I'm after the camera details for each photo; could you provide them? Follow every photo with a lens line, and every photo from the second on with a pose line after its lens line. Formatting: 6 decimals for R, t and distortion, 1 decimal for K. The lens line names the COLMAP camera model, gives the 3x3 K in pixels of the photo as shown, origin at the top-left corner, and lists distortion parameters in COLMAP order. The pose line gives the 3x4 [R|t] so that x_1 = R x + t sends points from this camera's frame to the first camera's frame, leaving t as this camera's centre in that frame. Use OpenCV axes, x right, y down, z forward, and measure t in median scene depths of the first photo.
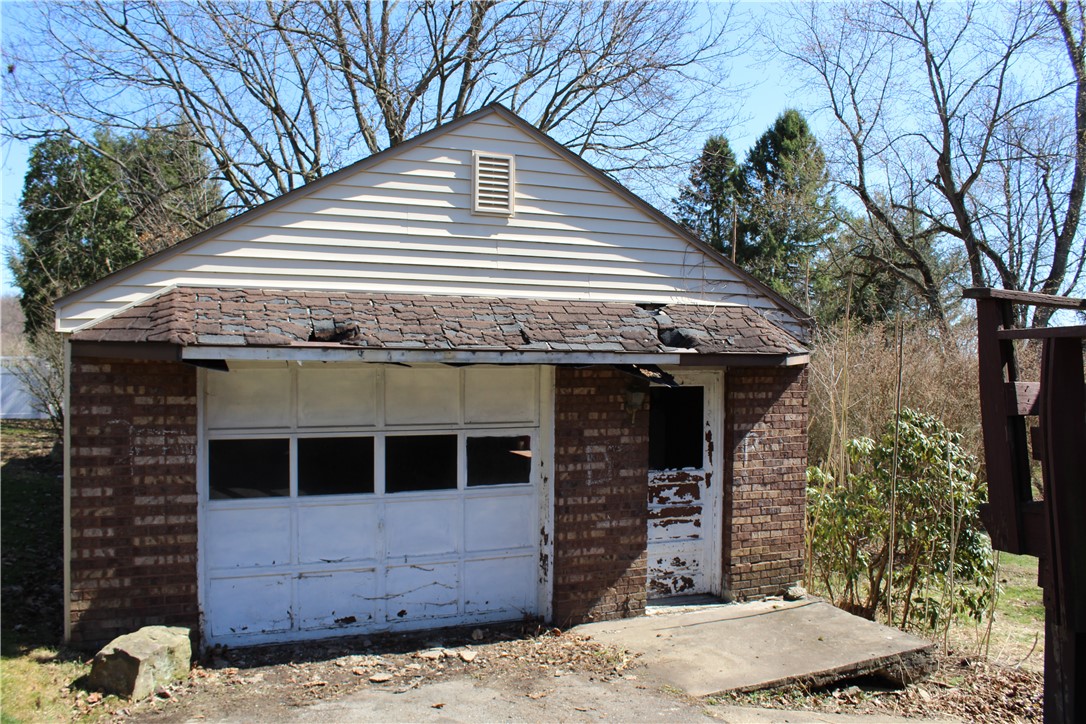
lens RADIAL K [[914.0, 0, 542.3], [0, 914.0, 359.5], [0, 0, 1]] dist [-0.121766, -0.005214]
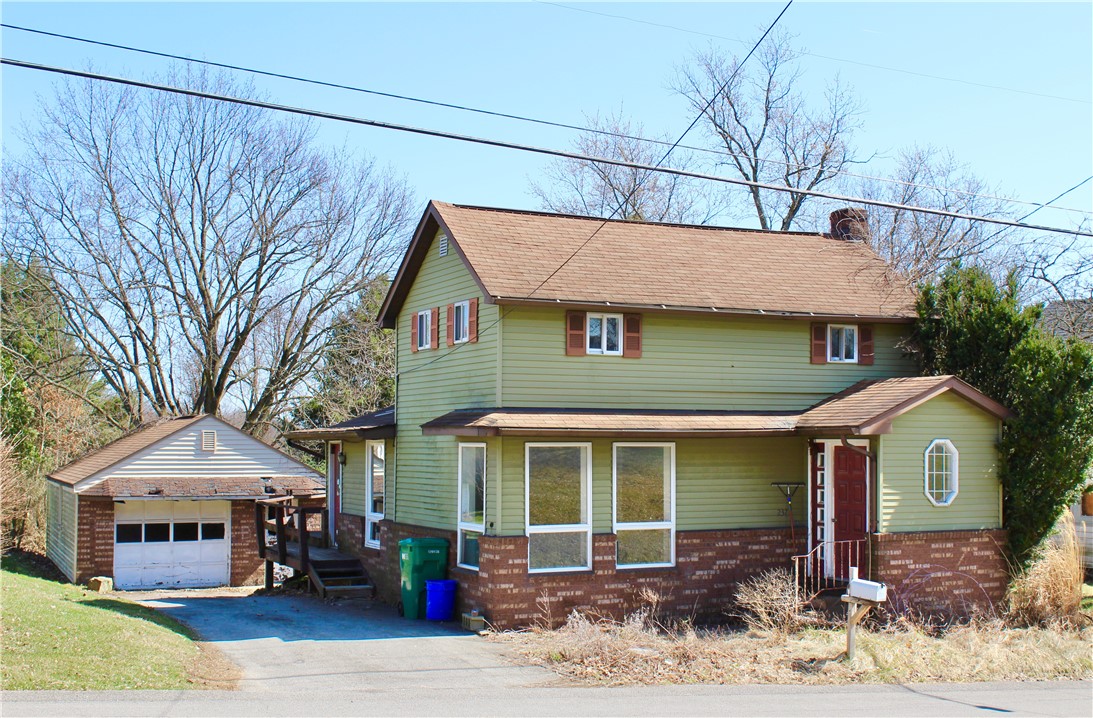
lens RADIAL K [[1454.2, 0, 547.4], [0, 1454.2, 363.3], [0, 0, 1]] dist [-0.030220, 0.000000]
pose [[0.999879, -0.007451, 0.013631, 1.111967], [0.008178, 0.998505, -0.054045, -0.193545], [-0.013207, 0.054149, 0.998445, -4.262623]]
